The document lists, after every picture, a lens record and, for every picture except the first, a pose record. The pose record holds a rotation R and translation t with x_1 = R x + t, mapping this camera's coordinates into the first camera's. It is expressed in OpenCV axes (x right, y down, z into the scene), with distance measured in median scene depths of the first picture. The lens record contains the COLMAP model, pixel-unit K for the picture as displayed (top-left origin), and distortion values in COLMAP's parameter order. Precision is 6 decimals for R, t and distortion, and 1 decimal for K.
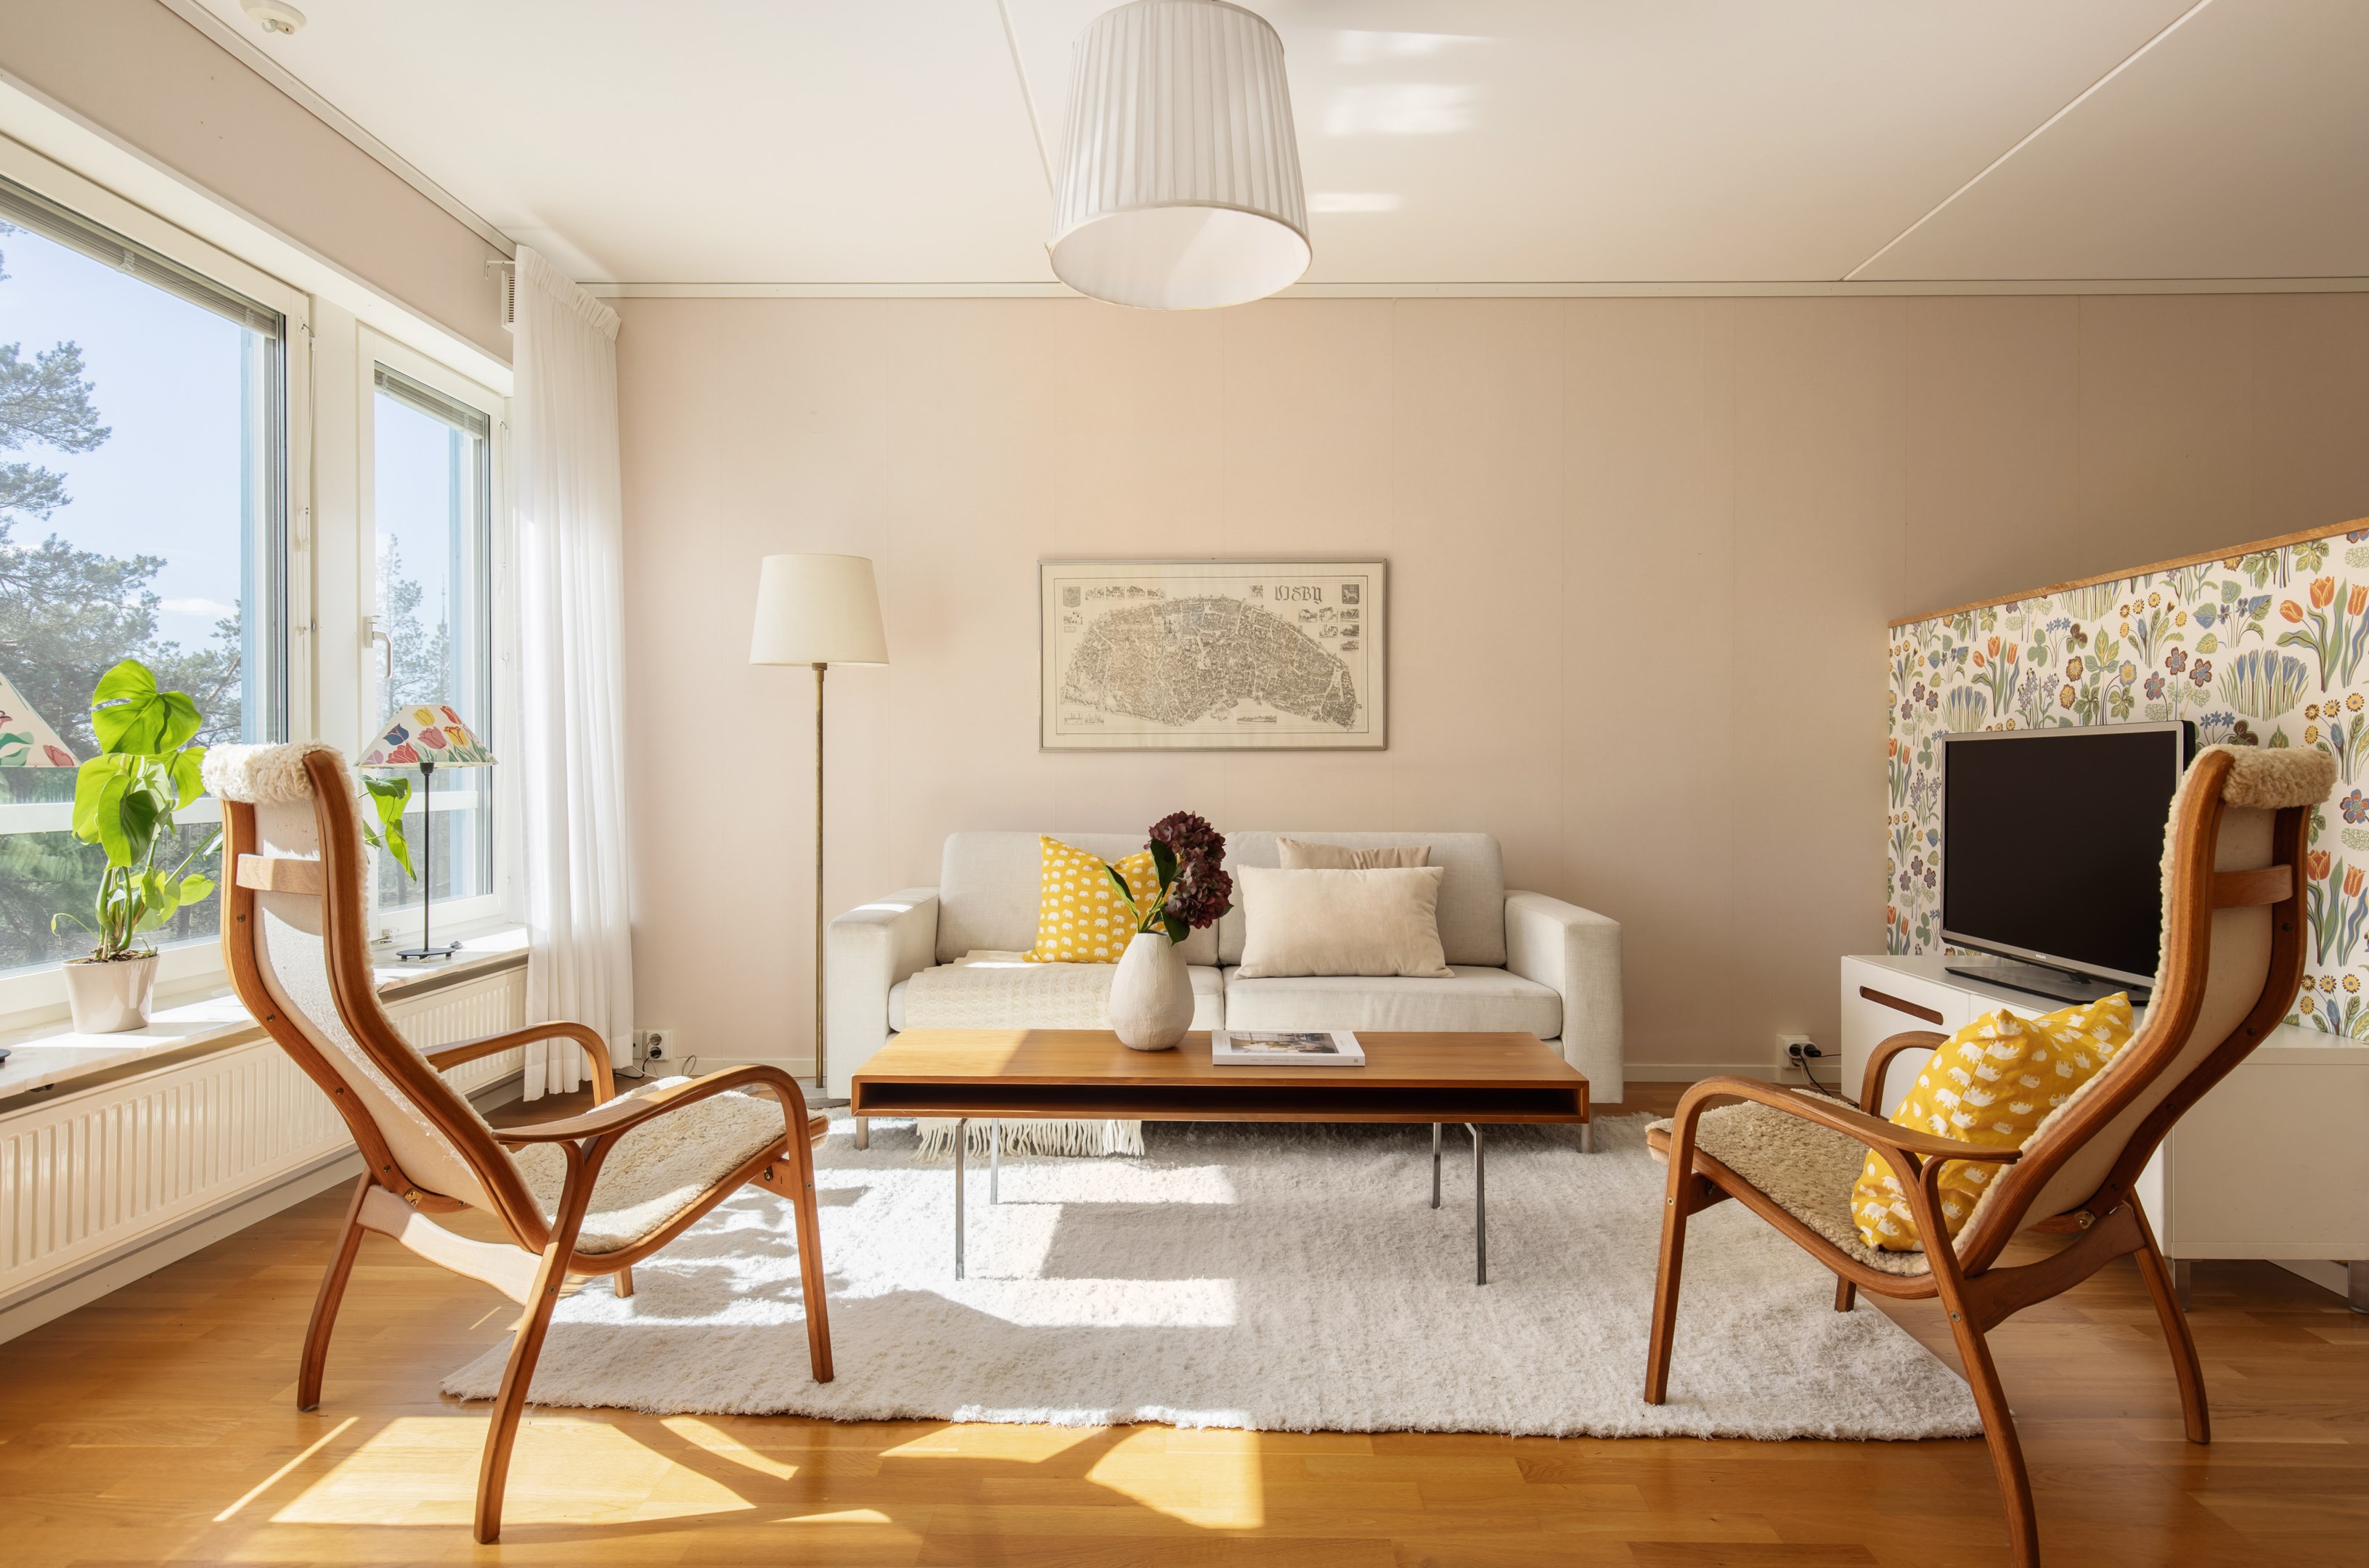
lens RADIAL K [[1328.4, 0, 1189.0], [0, 1328.4, 771.8], [0, 0, 1]] dist [0.007614, 0.003674]
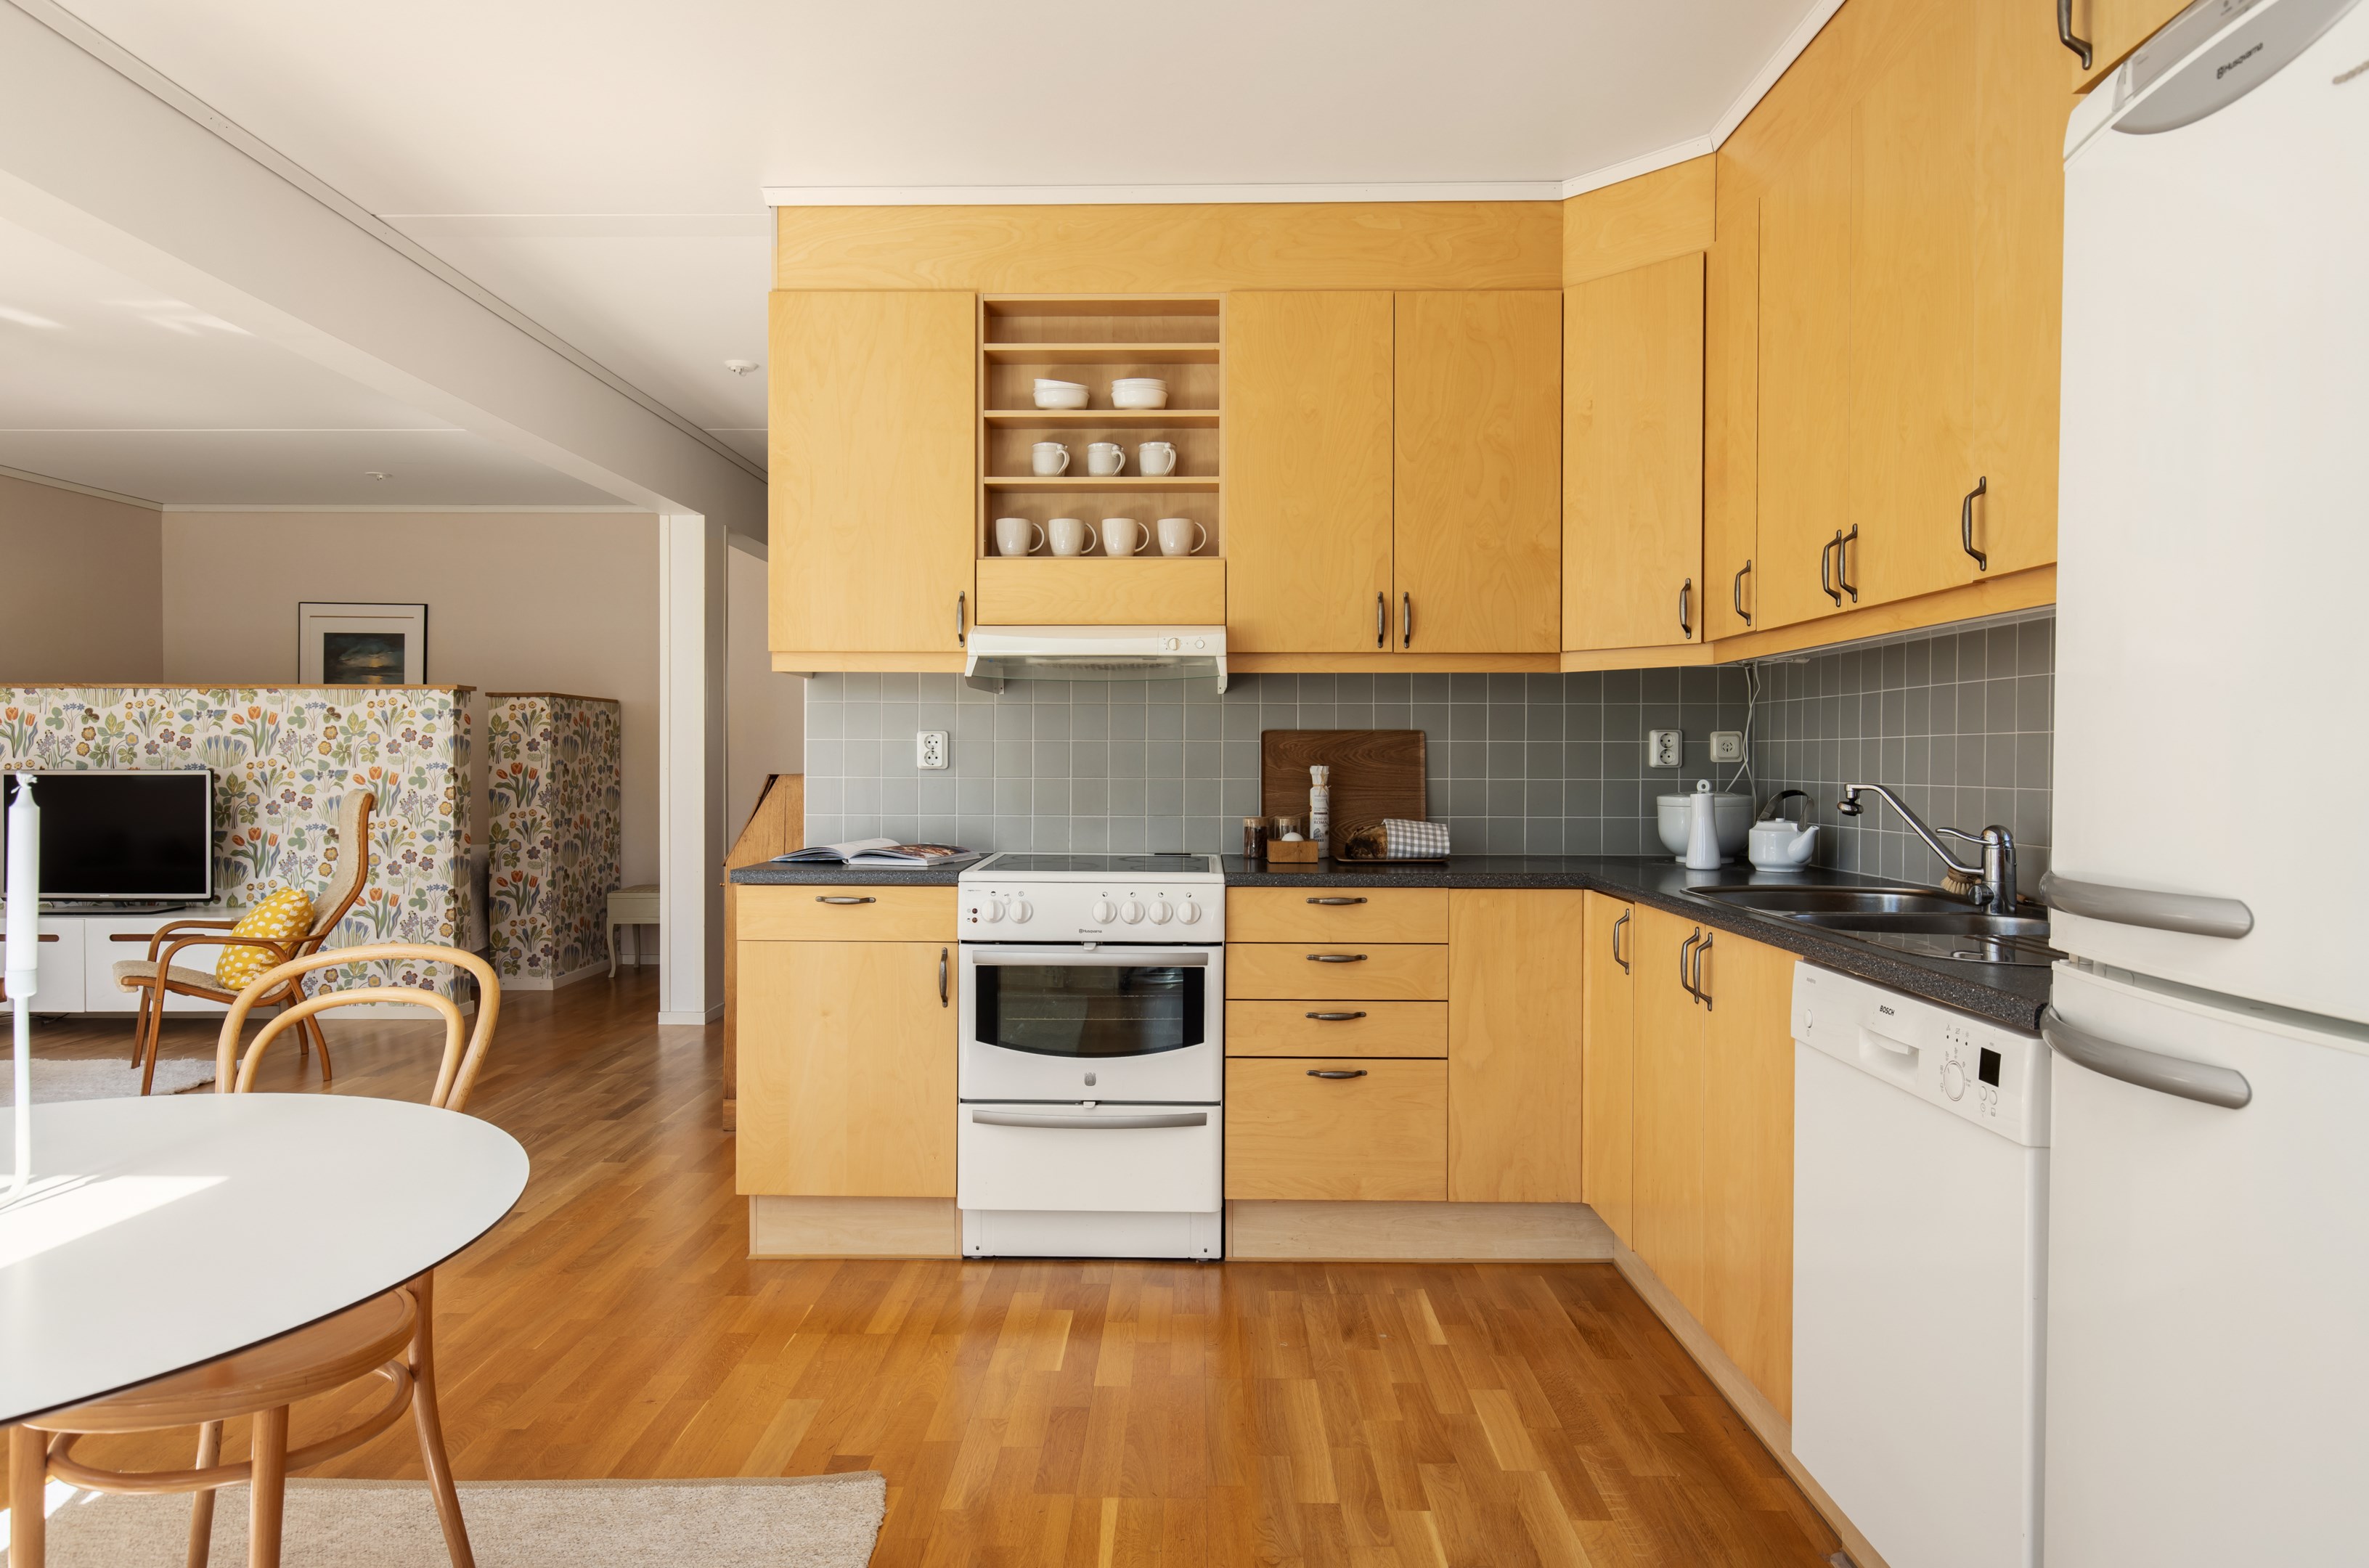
lens RADIAL K [[1413.0, 0, 1177.5], [0, 1413.0, 774.1], [0, 0, 1]] dist [-0.005682, 0.003245]
pose [[-0.006315, -0.013310, 0.999891, -1.122671], [0.000244, 0.999911, 0.013312, -0.045529], [-0.999980, 0.000328, -0.006311, -0.390875]]
